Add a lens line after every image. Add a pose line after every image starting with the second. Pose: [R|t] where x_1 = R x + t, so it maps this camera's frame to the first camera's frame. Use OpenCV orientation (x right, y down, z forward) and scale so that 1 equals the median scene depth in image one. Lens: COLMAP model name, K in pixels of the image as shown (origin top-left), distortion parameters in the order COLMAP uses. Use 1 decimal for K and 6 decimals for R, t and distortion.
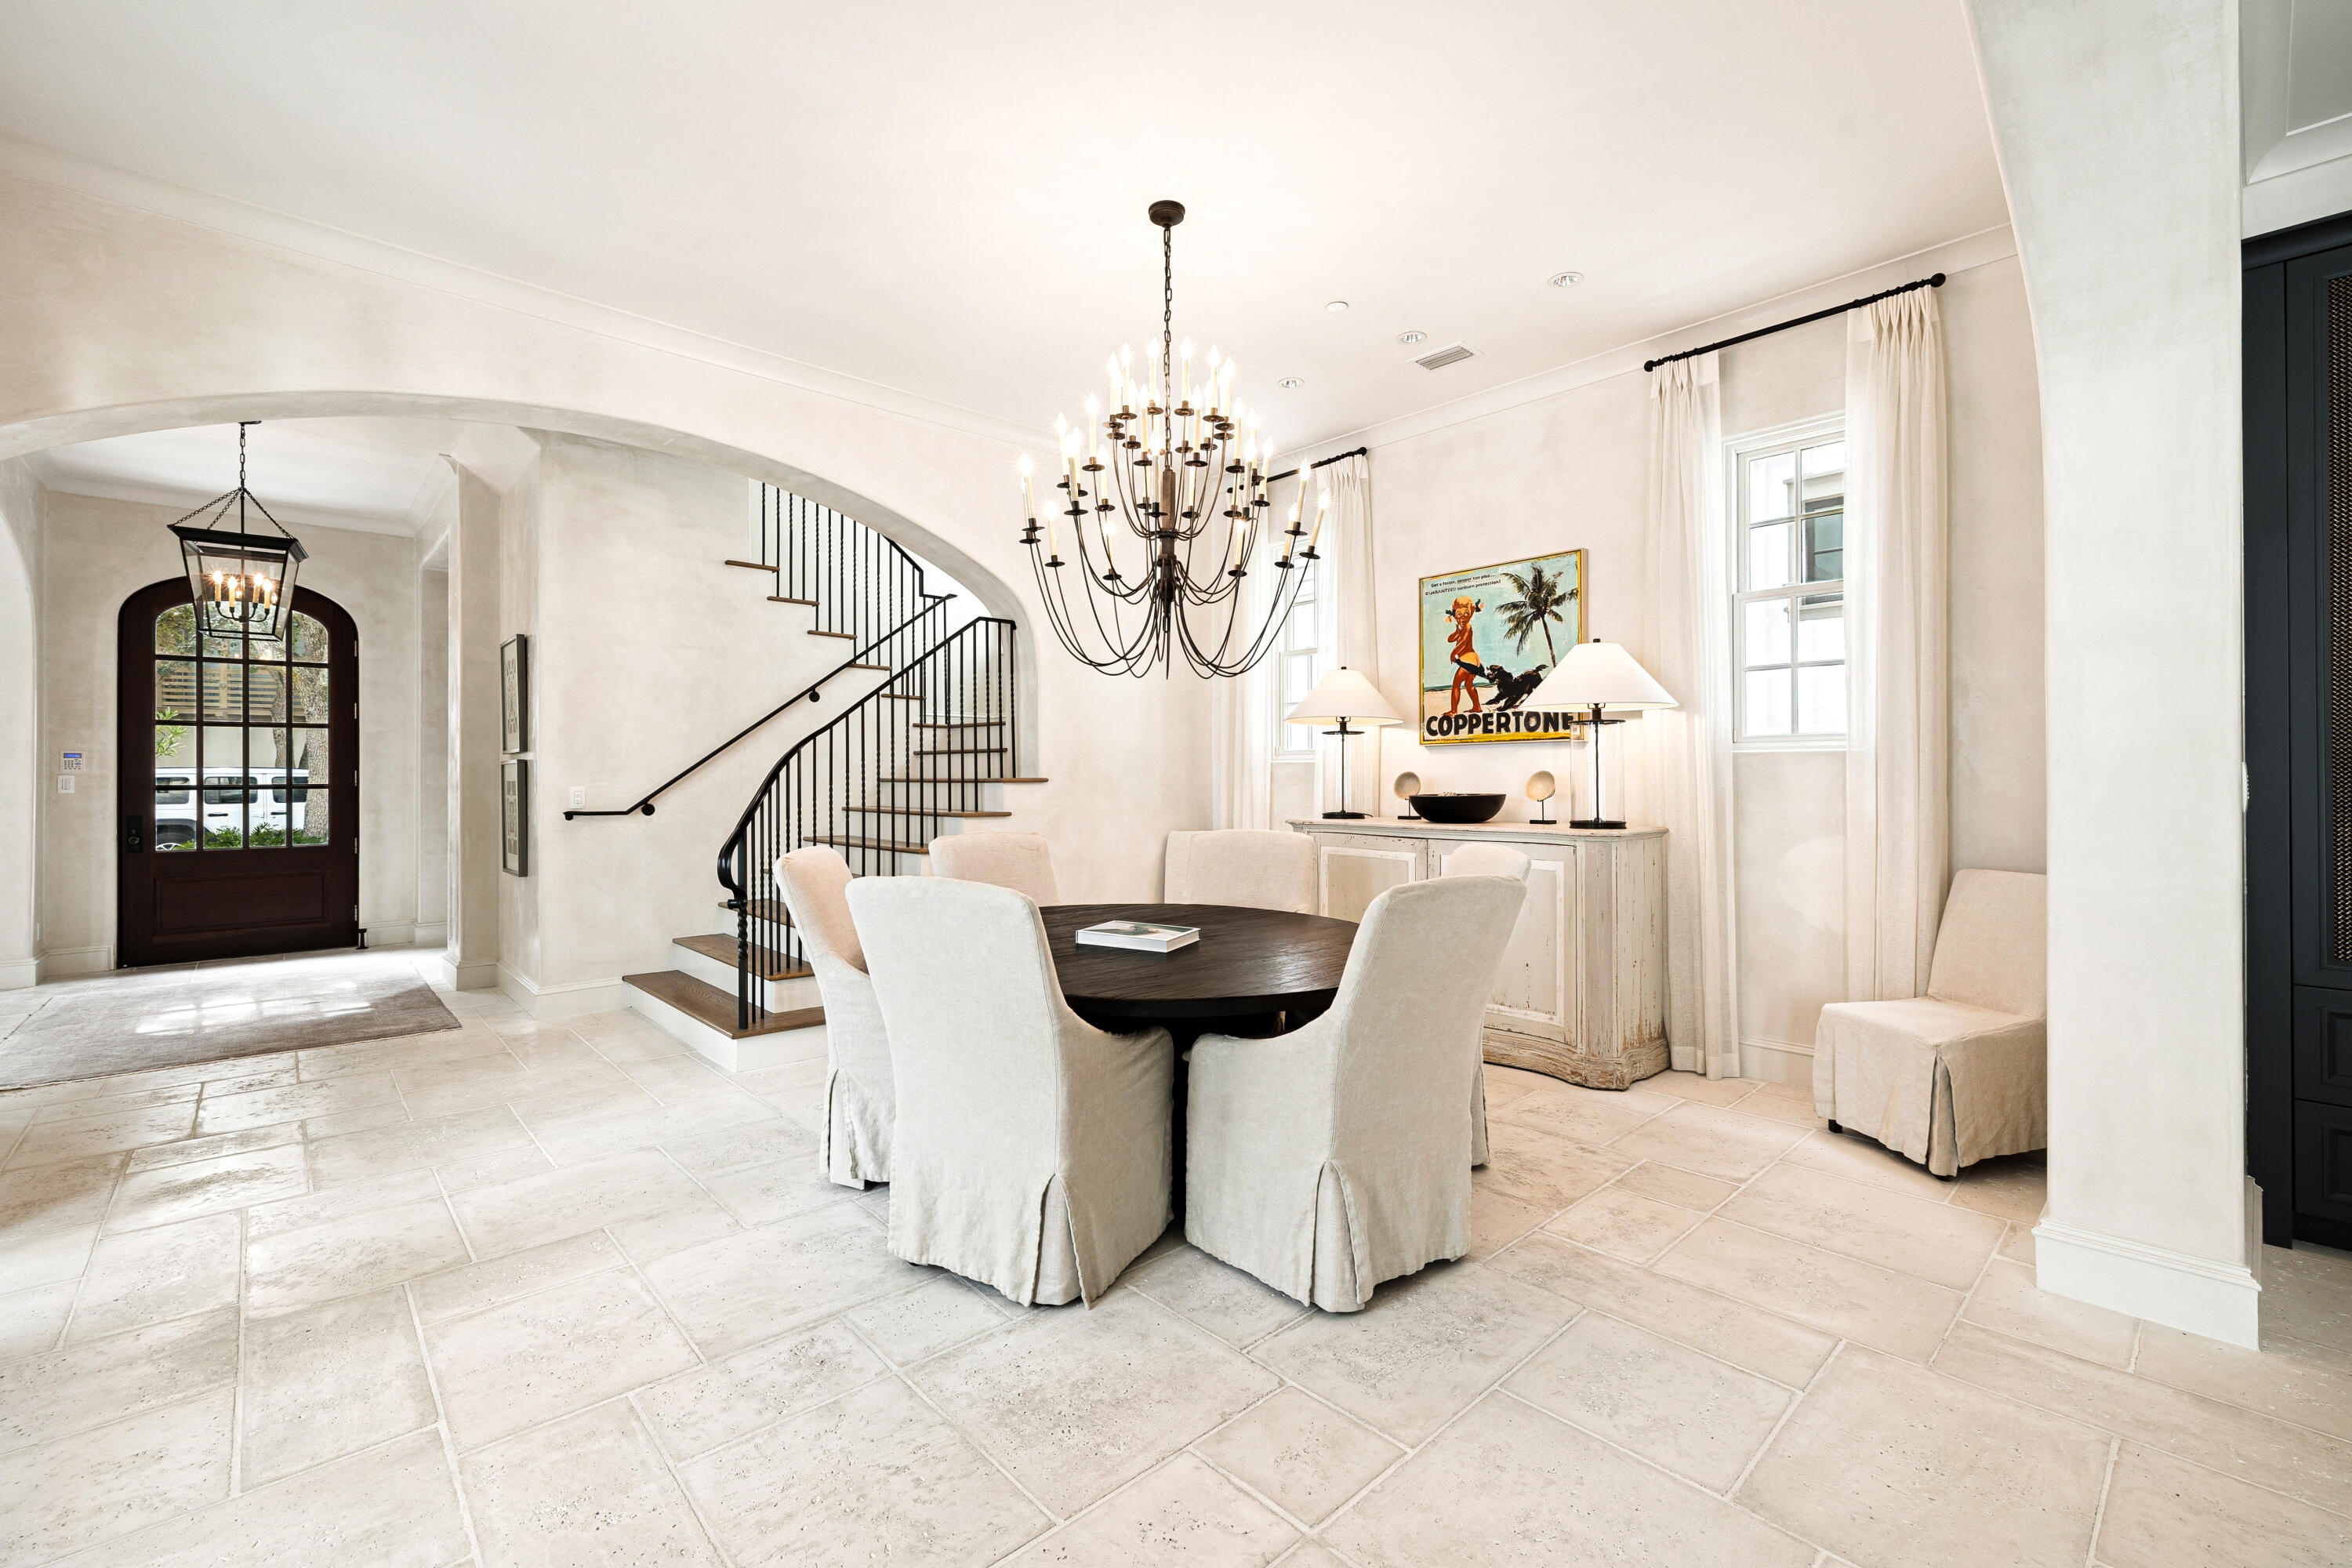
lens RADIAL K [[983.7, 0, 1185.8], [0, 983.7, 772.7], [0, 0, 1]] dist [-0.001348, 0.000134]
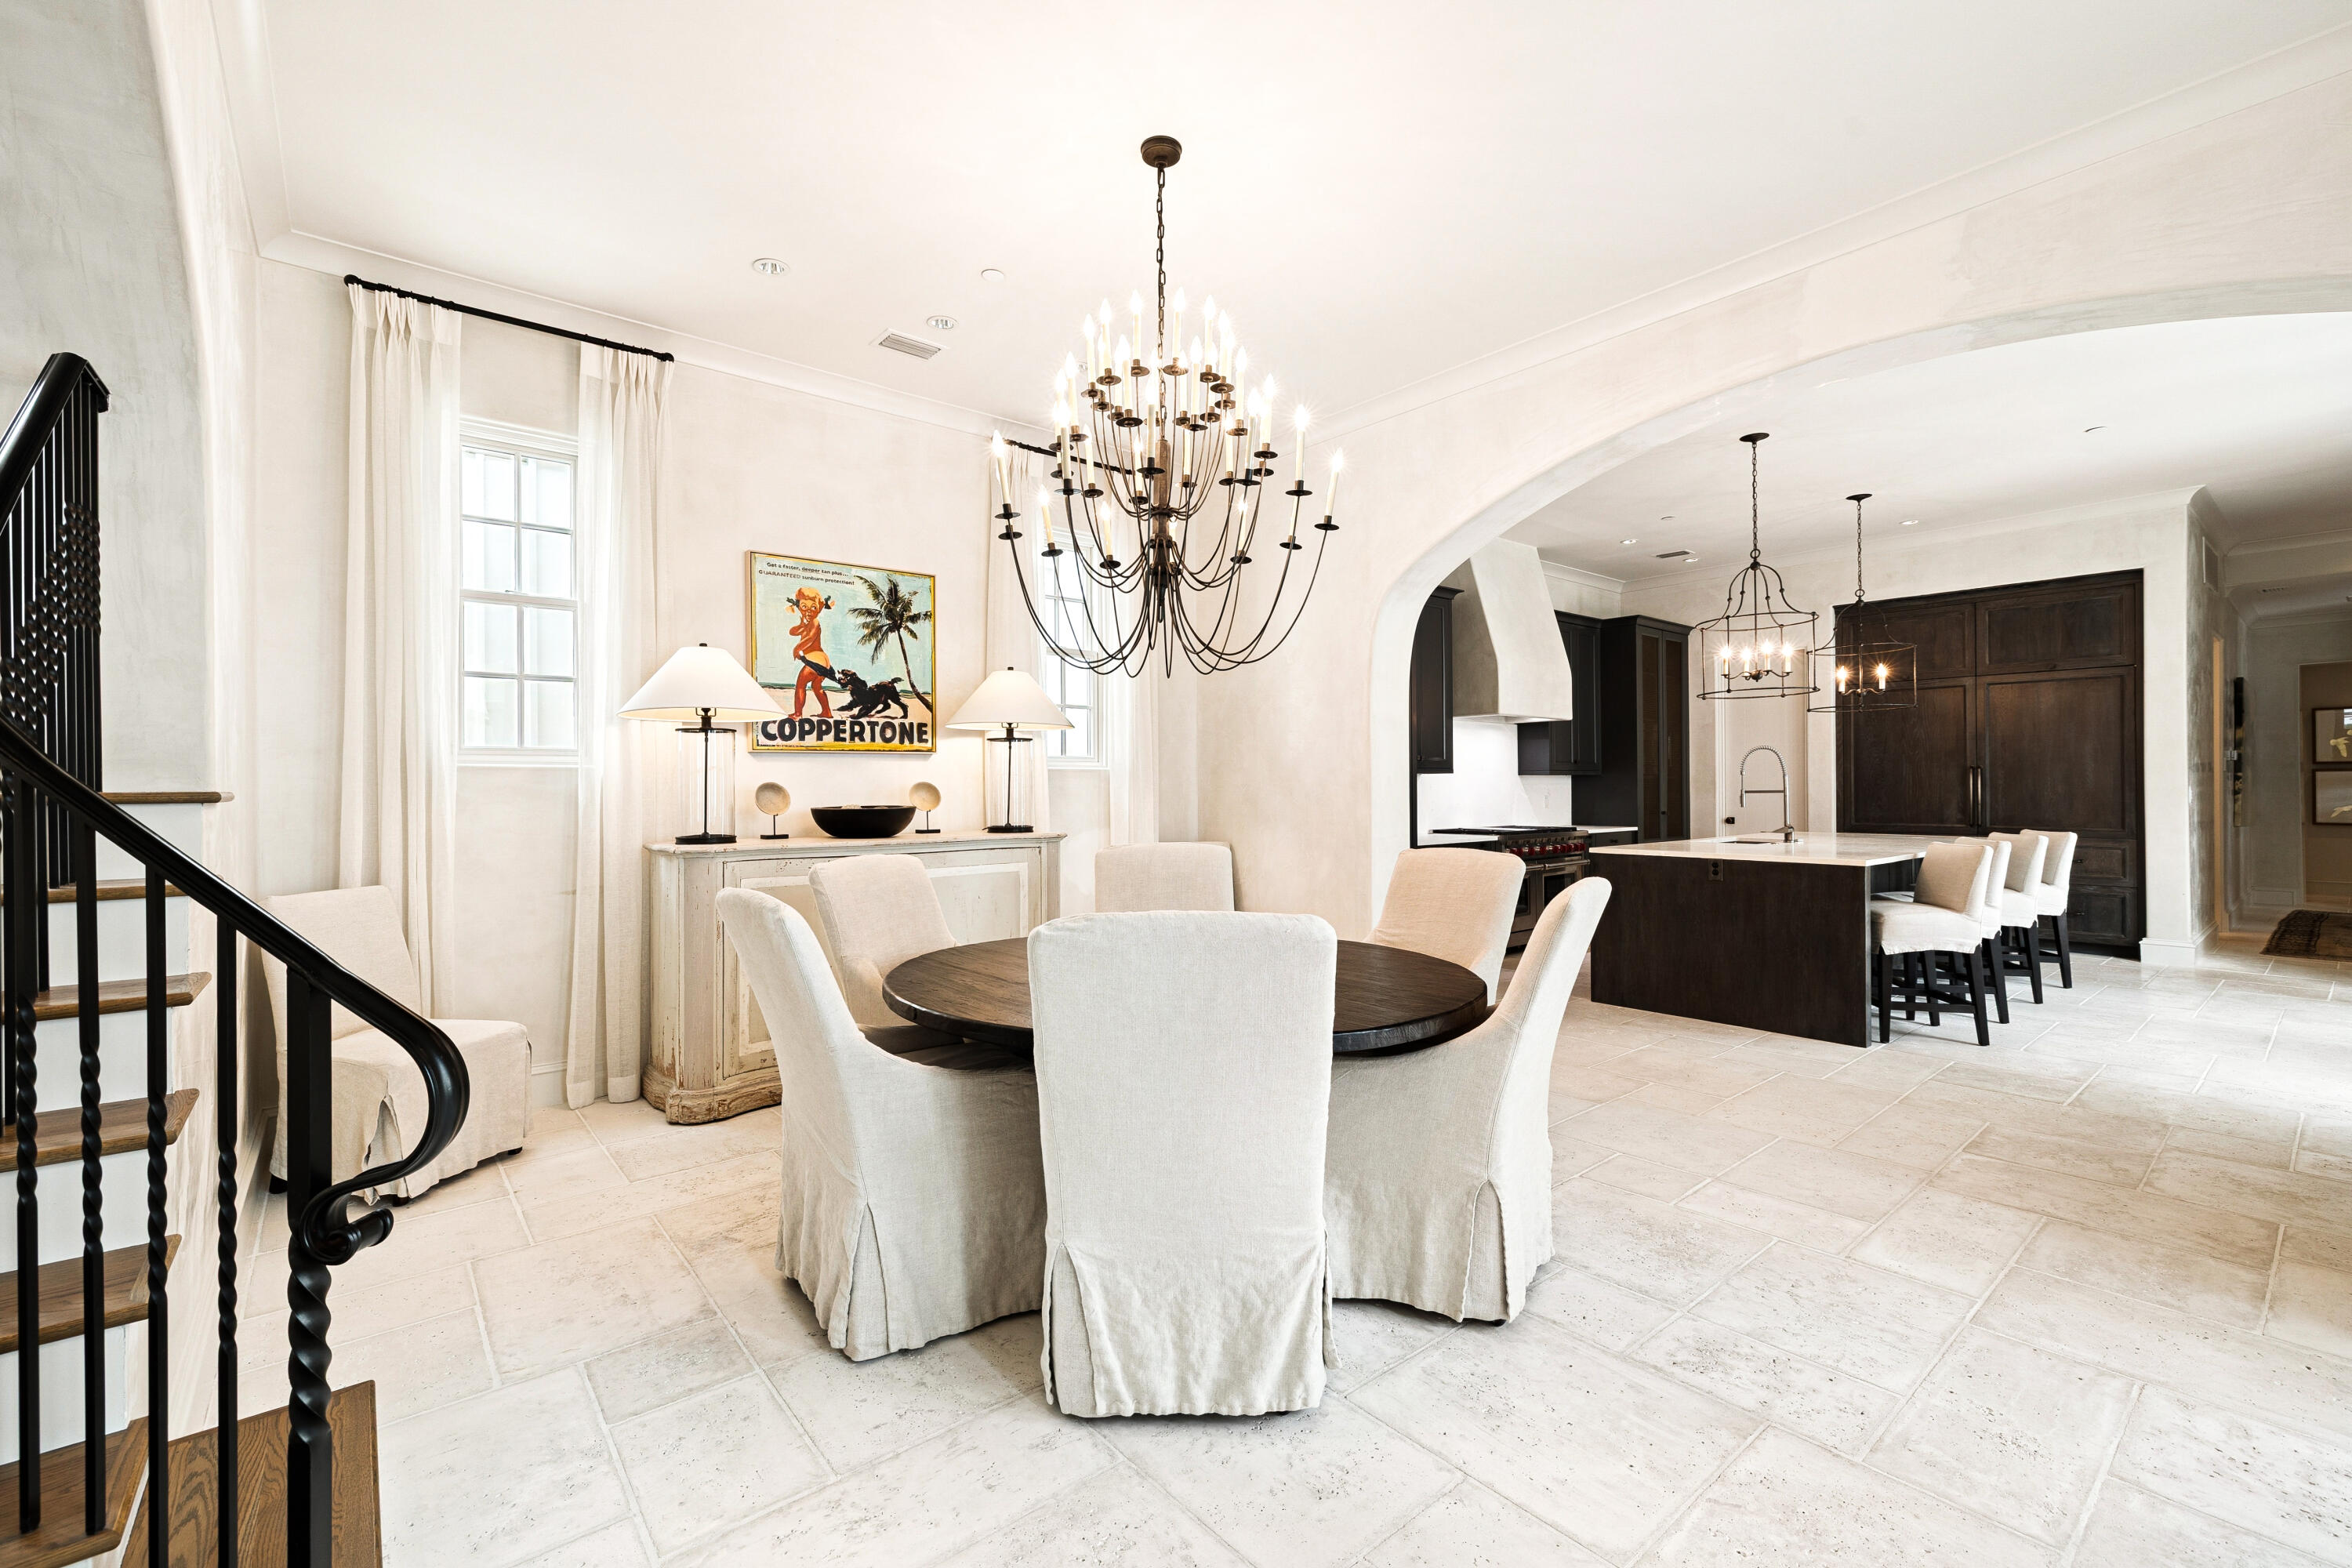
lens RADIAL K [[997.1, 0, 1140.8], [0, 997.1, 786.1], [0, 0, 1]] dist [-0.023982, 0.009207]
pose [[0.076673, 0.001809, 0.997055, -0.627197], [-0.000723, 0.999998, -0.001759, 0.003822], [-0.997056, -0.000586, 0.076674, 0.654355]]
